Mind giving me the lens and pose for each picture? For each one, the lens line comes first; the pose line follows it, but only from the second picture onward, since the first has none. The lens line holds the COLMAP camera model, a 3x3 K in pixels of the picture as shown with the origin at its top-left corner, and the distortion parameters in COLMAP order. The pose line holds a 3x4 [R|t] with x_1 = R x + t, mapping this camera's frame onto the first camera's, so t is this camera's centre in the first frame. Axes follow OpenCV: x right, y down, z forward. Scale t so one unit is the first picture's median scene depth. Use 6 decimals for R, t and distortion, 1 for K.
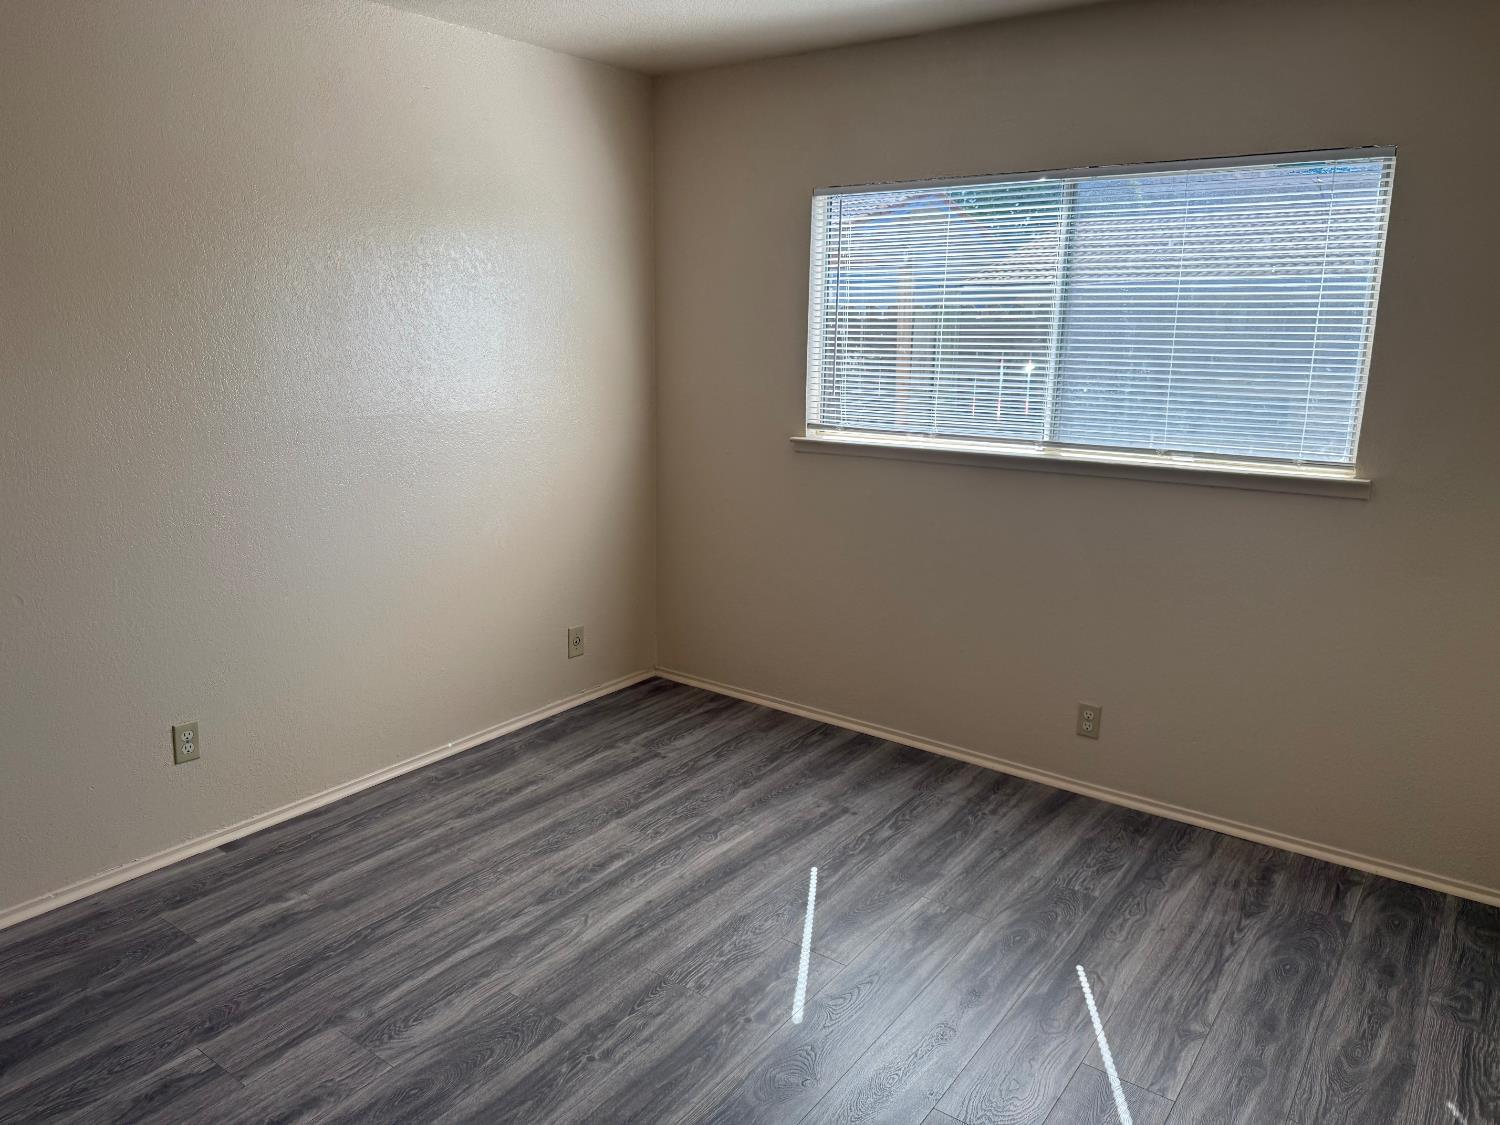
lens RADIAL K [[1074.1, 0, 750.0], [0, 1074.1, 562.5], [0, 0, 1]] dist [-0.006219, 0.001057]
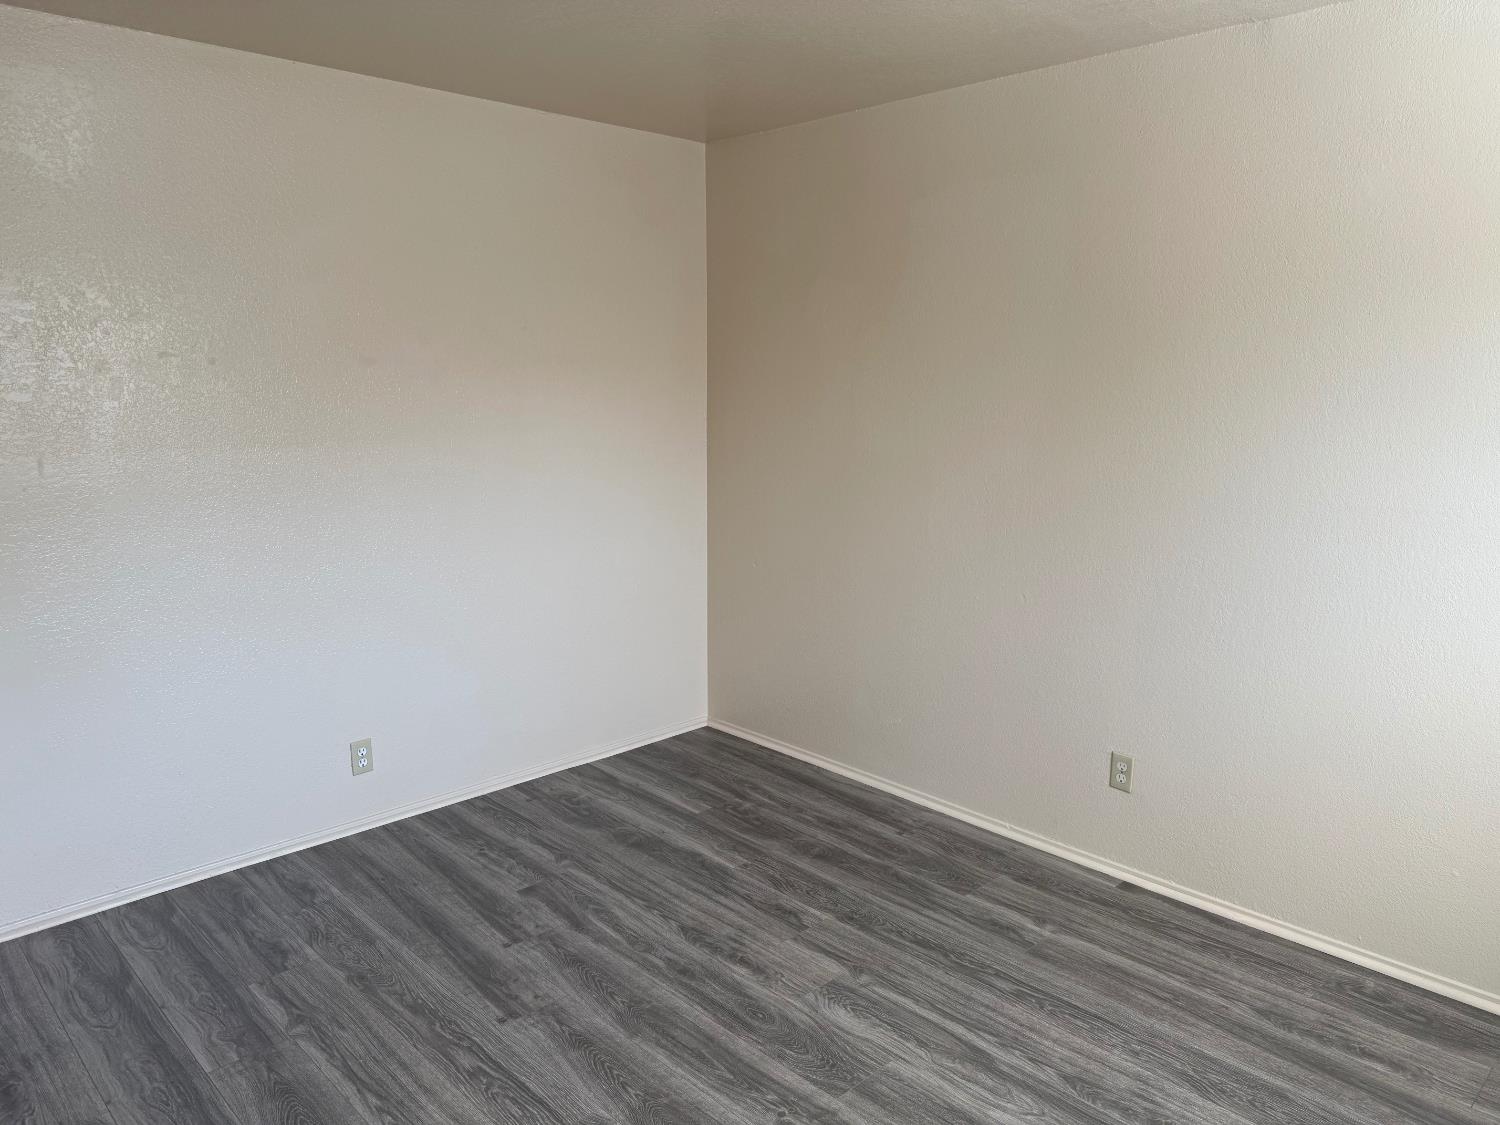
lens RADIAL K [[1074.1, 0, 750.0], [0, 1074.1, 562.5], [0, 0, 1]] dist [-0.006219, 0.001057]
pose [[-0.188636, 0.159620, -0.968988, 0.617479], [-0.218987, 0.955021, 0.199950, -0.185874], [0.957320, 0.249913, -0.145197, 0.816752]]
